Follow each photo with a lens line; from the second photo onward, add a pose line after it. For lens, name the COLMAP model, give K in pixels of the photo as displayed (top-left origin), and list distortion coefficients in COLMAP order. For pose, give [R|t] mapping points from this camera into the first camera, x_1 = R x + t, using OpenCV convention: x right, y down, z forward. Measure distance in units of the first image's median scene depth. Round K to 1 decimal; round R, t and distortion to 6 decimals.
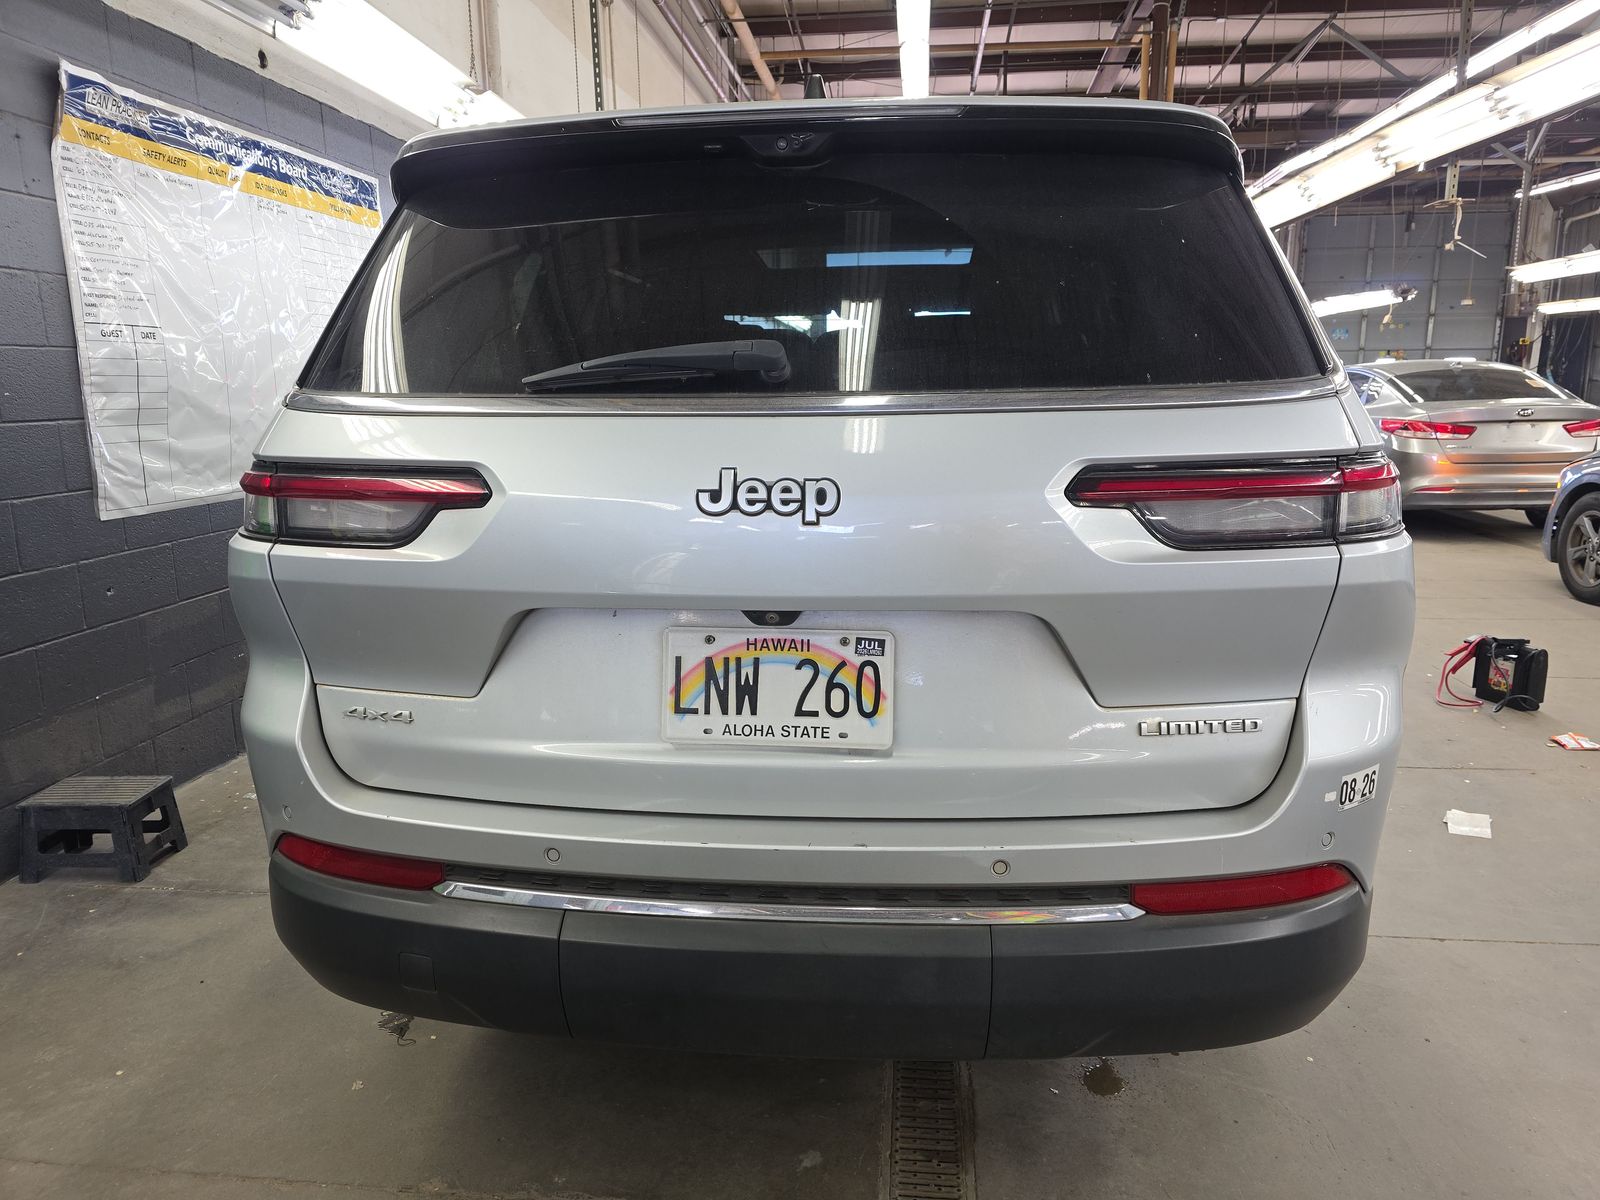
lens RADIAL K [[1115.3, 0, 800.0], [0, 1115.3, 600.0], [0, 0, 1]] dist [0.051291, -0.061269]
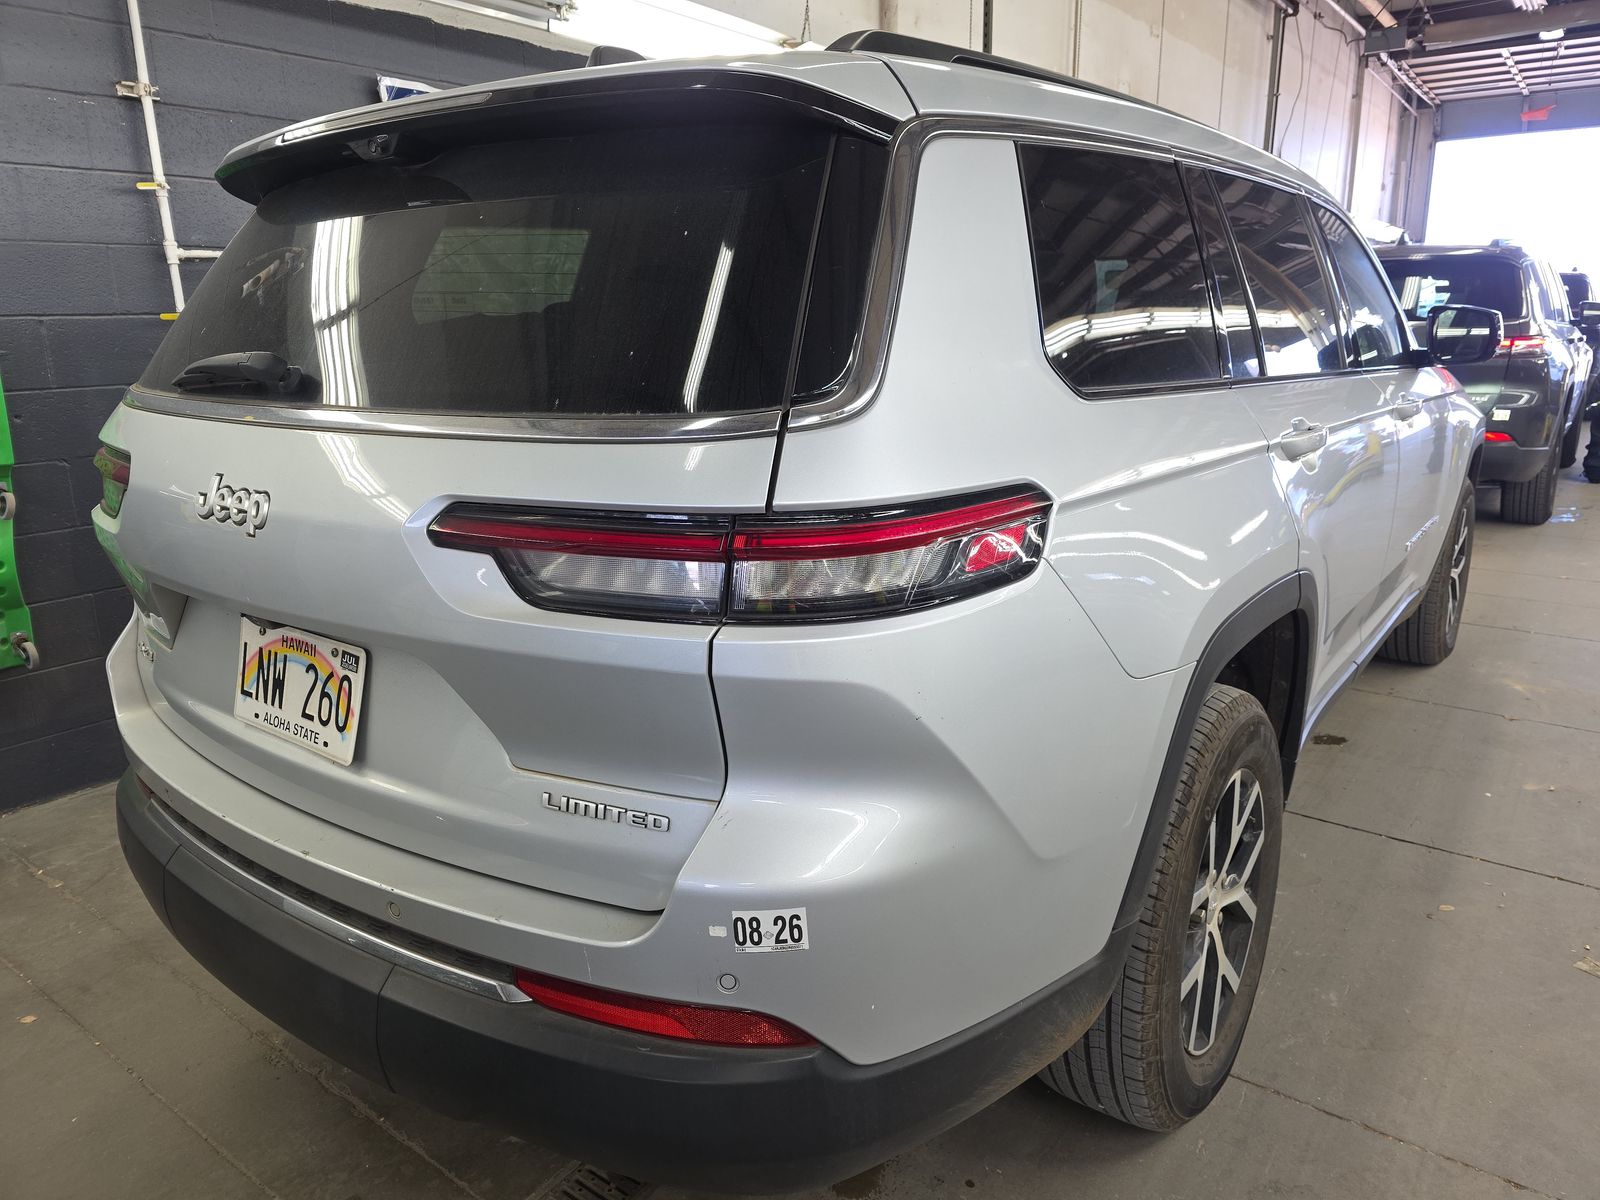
lens RADIAL K [[1086.9, 0, 800.0], [0, 1086.9, 600.0], [0, 0, 1]] dist [0.025078, -0.006253]
pose [[0.858688, 0.124238, -0.497213, 0.876219], [-0.088324, 0.991530, 0.095218, -0.139178], [0.504831, -0.037847, 0.862388, 0.364957]]
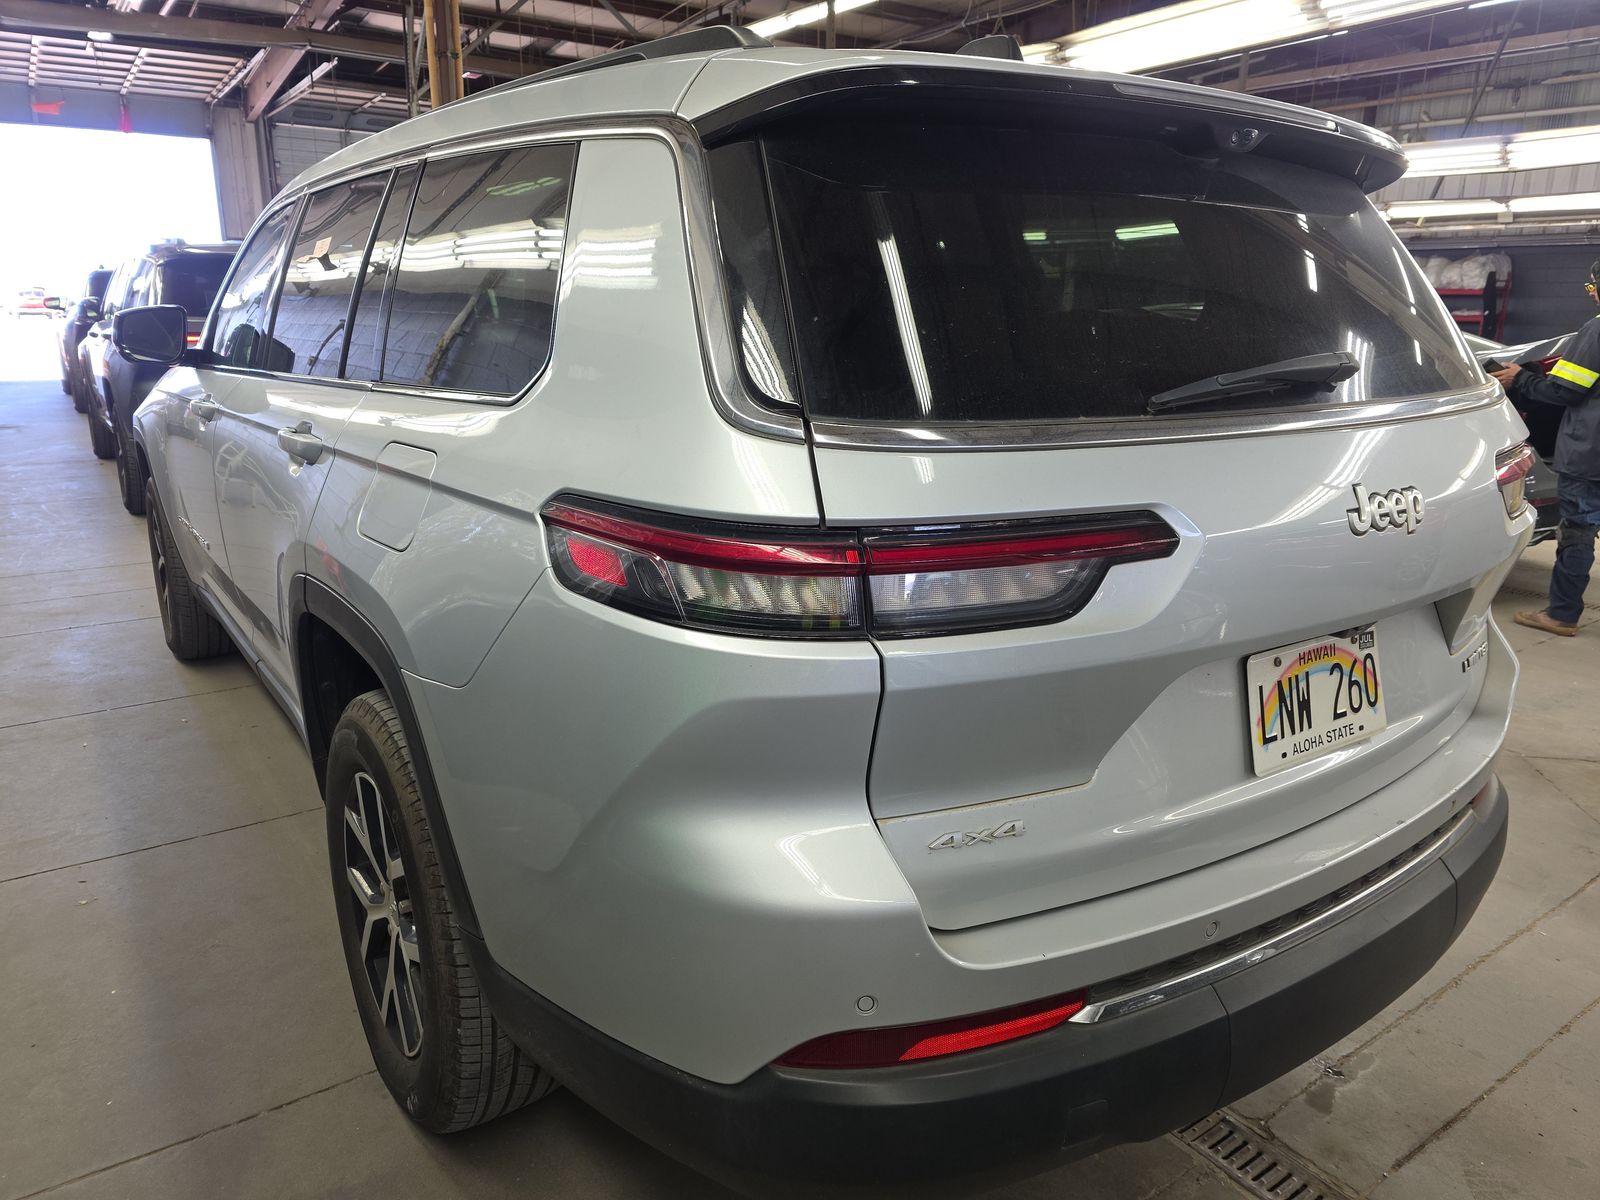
lens RADIAL K [[1115.3, 0, 800.0], [0, 1115.3, 600.0], [0, 0, 1]] dist [0.051291, -0.061269]
pose [[0.752692, -0.150252, 0.640999, -1.010594], [0.106923, 0.988582, 0.106172, -0.165345], [-0.649633, -0.011377, 0.760163, 0.534852]]
